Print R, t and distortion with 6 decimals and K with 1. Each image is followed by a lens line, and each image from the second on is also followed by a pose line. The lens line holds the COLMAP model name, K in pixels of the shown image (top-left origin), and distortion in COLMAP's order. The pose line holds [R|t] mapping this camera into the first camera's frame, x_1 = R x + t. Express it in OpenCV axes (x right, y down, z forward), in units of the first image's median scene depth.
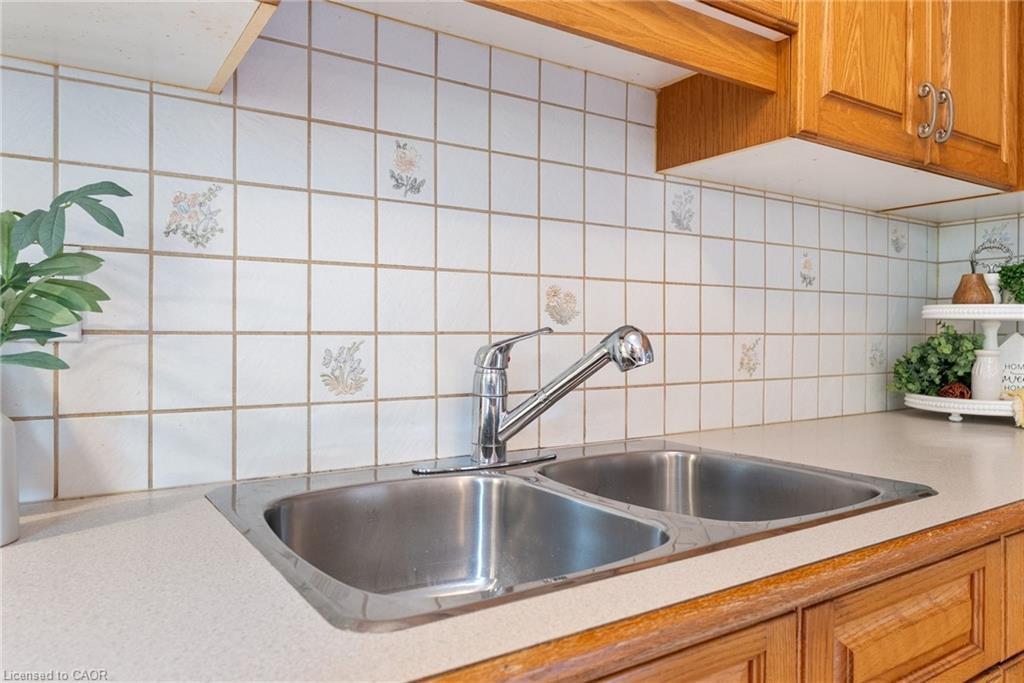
lens RADIAL K [[702.7, 0, 507.8], [0, 702.7, 344.2], [0, 0, 1]] dist [-0.004076, -0.004932]
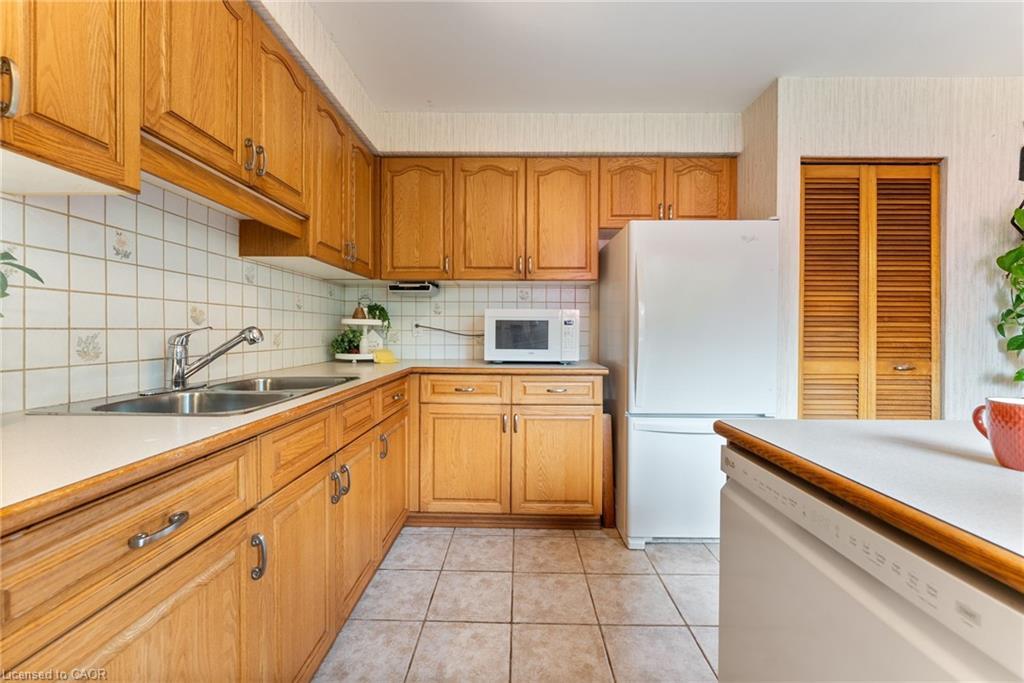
lens RADIAL K [[416.1, 0, 511.7], [0, 416.1, 336.7], [0, 0, 1]] dist [-0.001905, 0.000215]
pose [[0.555301, -0.010519, 0.831583, -0.513155], [0.007840, 0.999942, 0.007413, 0.005989], [-0.831613, 0.002403, 0.555351, -0.562792]]
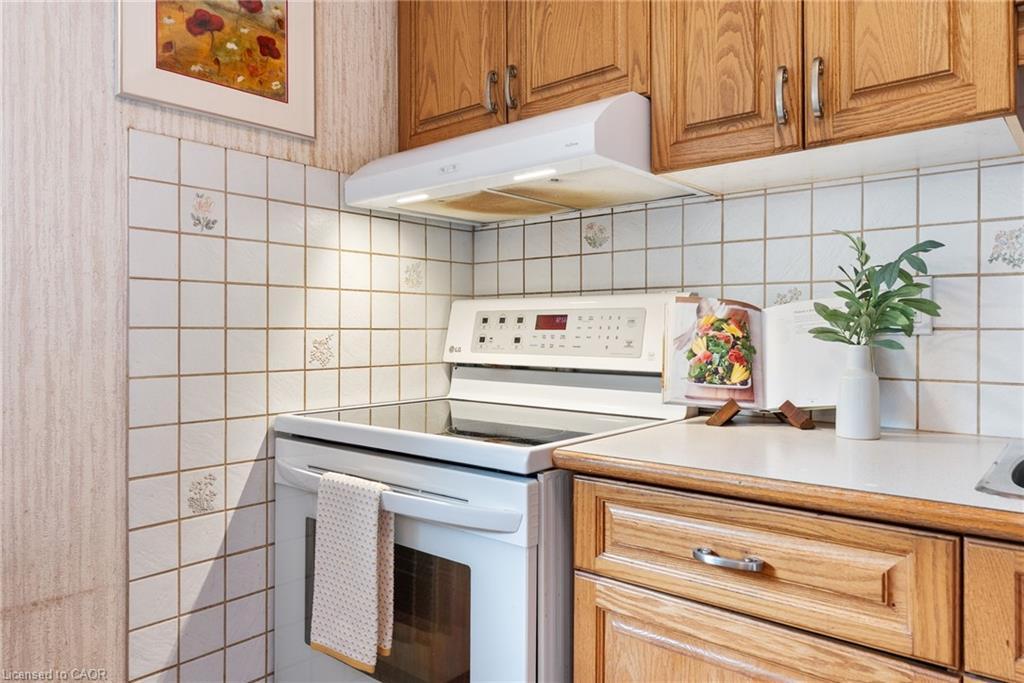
lens RADIAL K [[702.7, 0, 512.5], [0, 702.7, 334.7], [0, 0, 1]] dist [-0.004076, -0.004932]
pose [[0.277090, 0.002408, -0.960841, 0.531905], [-0.010560, 0.999944, -0.000539, 0.005515], [0.960786, 0.010295, 0.277100, -0.296804]]
